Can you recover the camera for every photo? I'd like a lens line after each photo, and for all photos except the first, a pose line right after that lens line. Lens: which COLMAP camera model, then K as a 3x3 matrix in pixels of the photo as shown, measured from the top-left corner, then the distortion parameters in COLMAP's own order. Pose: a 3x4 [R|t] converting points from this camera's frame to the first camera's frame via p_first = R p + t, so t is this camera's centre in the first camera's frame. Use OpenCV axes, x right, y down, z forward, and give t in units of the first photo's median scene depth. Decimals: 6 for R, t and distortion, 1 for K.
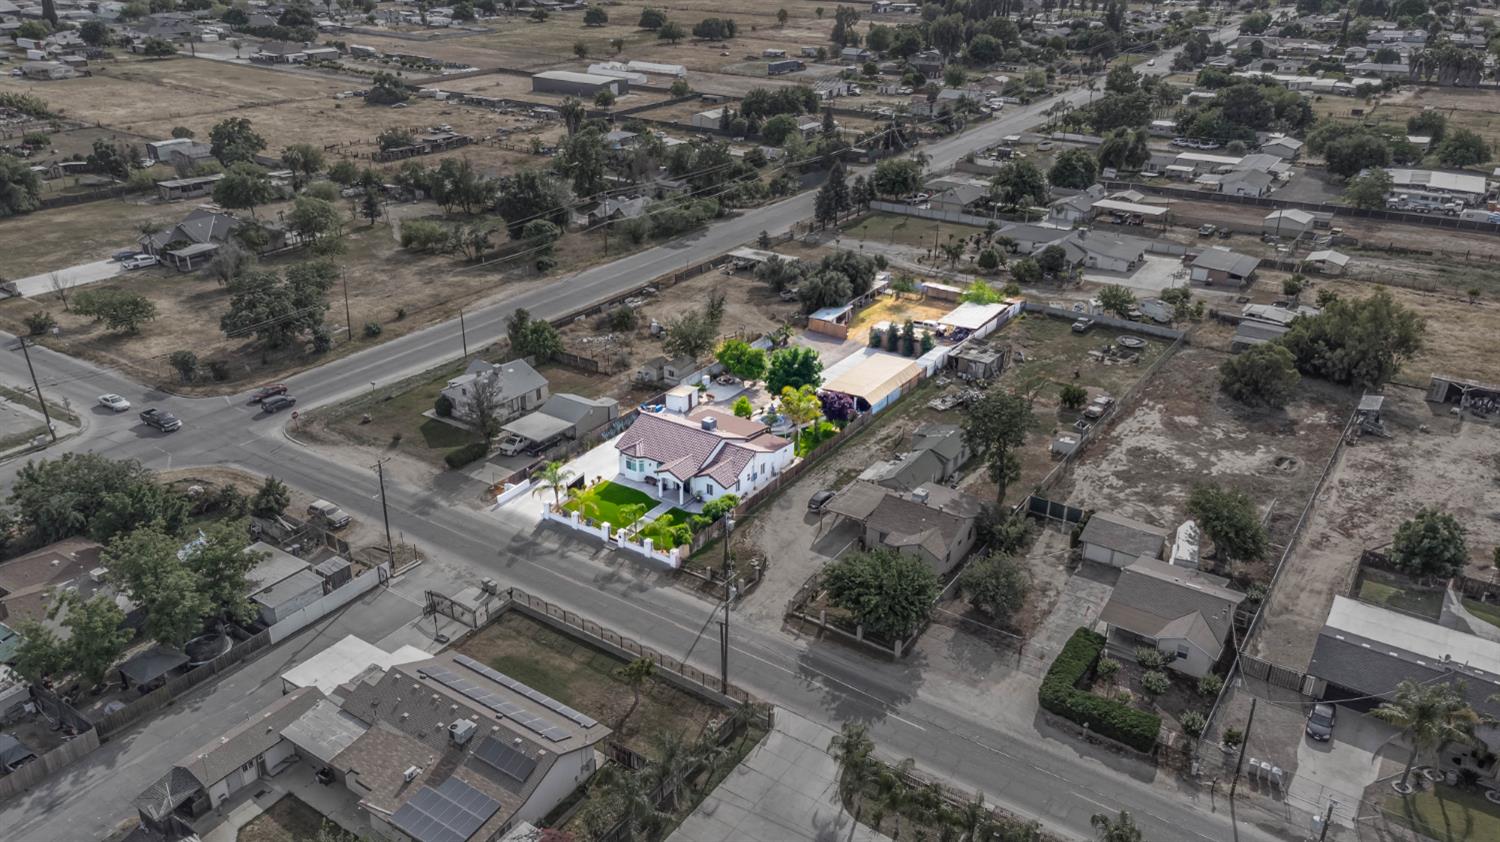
lens RADIAL K [[1117.8, 0, 750.0], [0, 1117.8, 421.0], [0, 0, 1]] dist [0.101042, 0.070530]
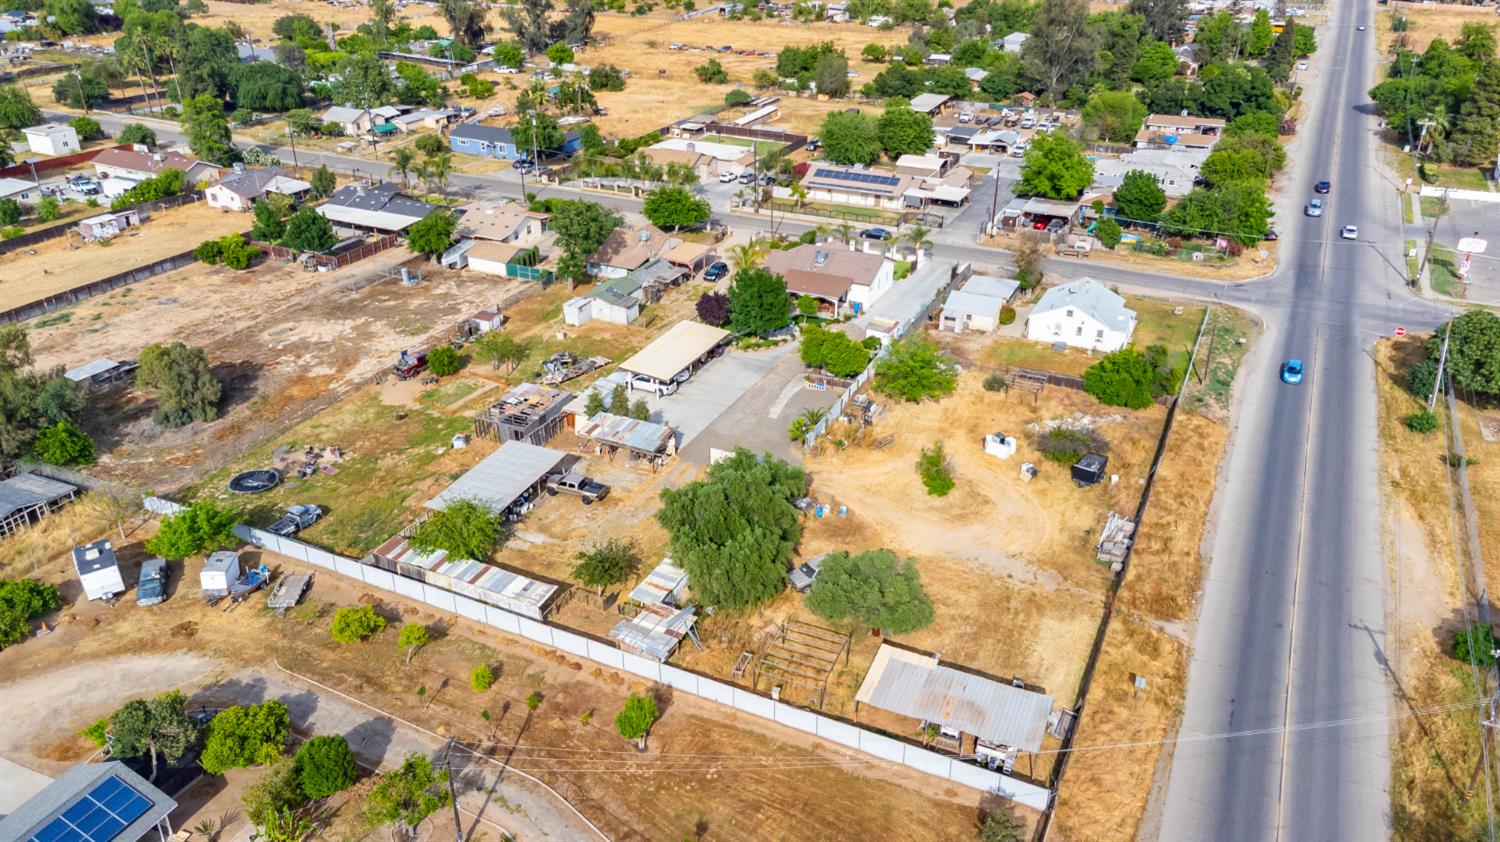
lens RADIAL K [[1113.6, 0, 750.0], [0, 1113.6, 421.0], [0, 0, 1]] dist [0.027750, 0.070232]
pose [[-0.990913, 0.046963, -0.126039, 0.193043], [-0.071279, 0.611310, 0.788175, -0.791067], [0.114064, 0.789997, -0.602407, 1.838849]]
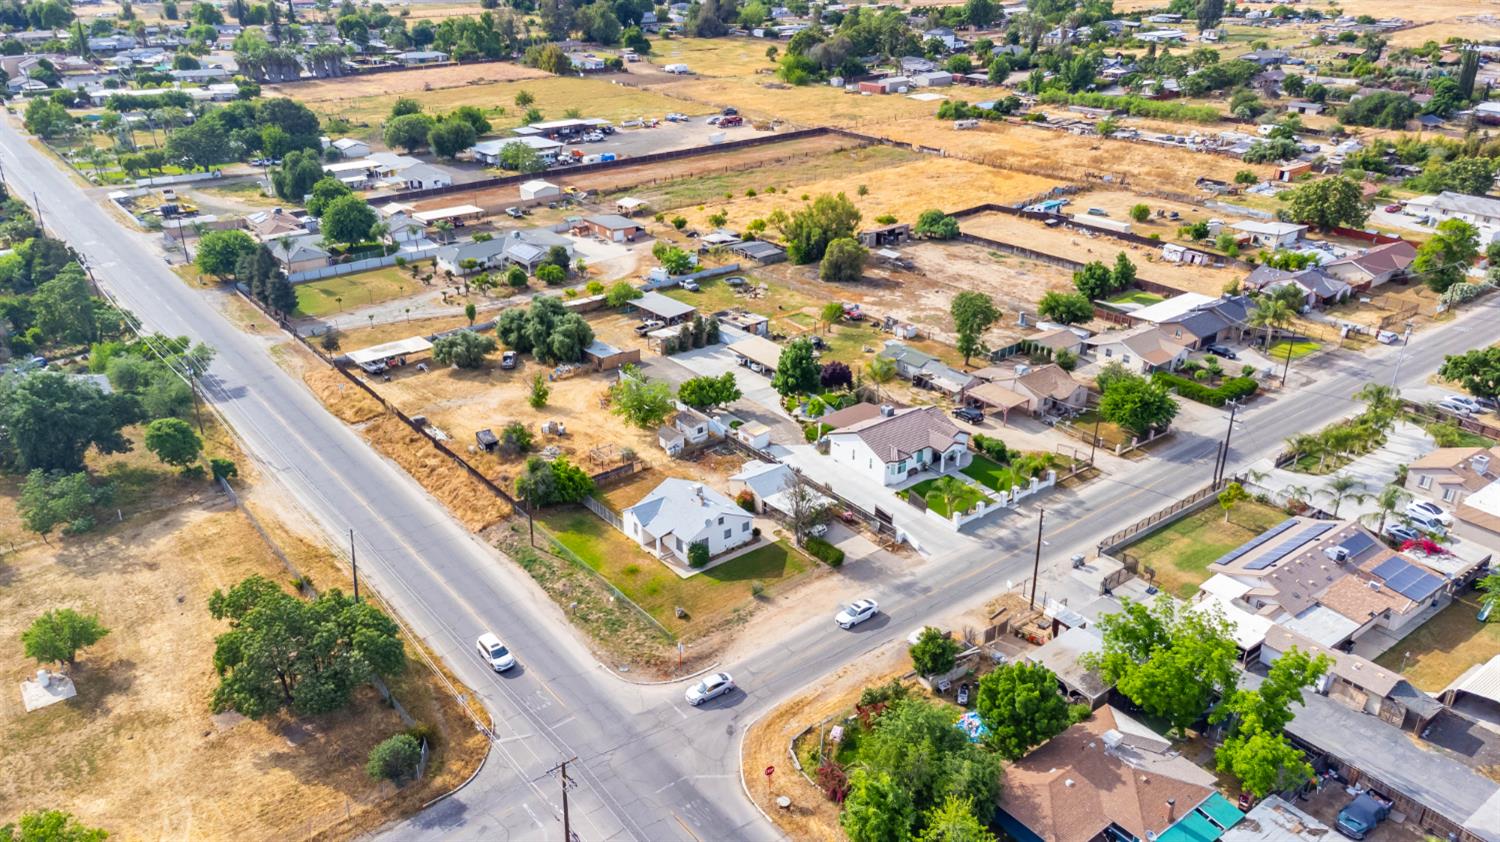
lens RADIAL K [[1113.6, 0, 750.0], [0, 1113.6, 421.0], [0, 0, 1]] dist [0.027750, 0.070232]
pose [[0.313009, -0.414286, 0.854630, -1.066214], [0.402545, 0.872894, 0.275707, -0.362734], [-0.860222, 0.257728, 0.439993, 0.638452]]
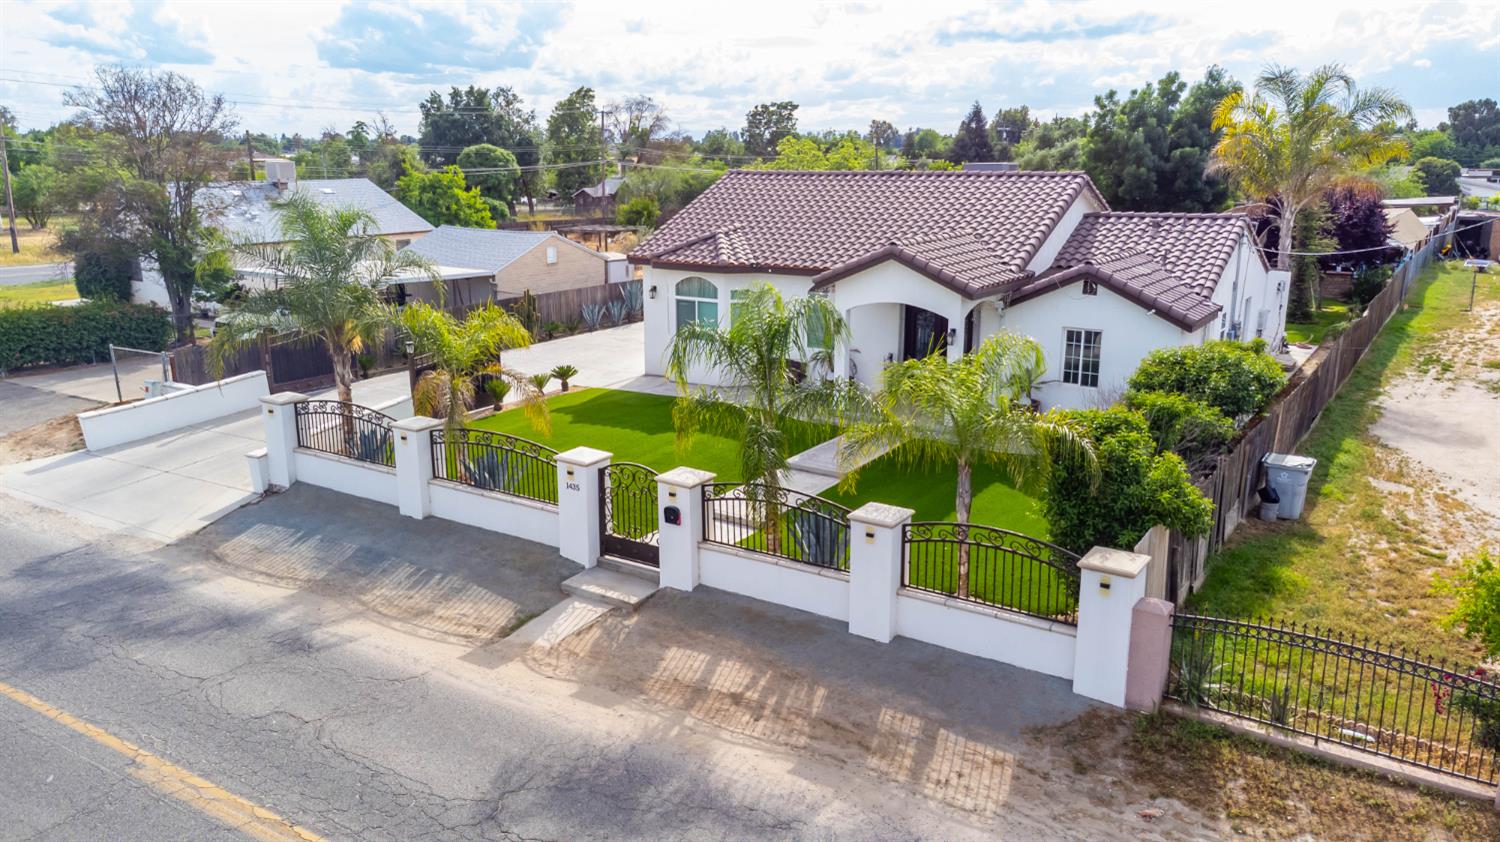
lens RADIAL K [[1113.6, 0, 750.0], [0, 1113.6, 421.0], [0, 0, 1]] dist [0.027750, 0.070232]
pose [[0.999894, -0.013368, 0.005717, -0.095989], [0.014208, 0.981873, -0.189006, 0.107784], [-0.003087, 0.189067, 0.981959, 0.764313]]
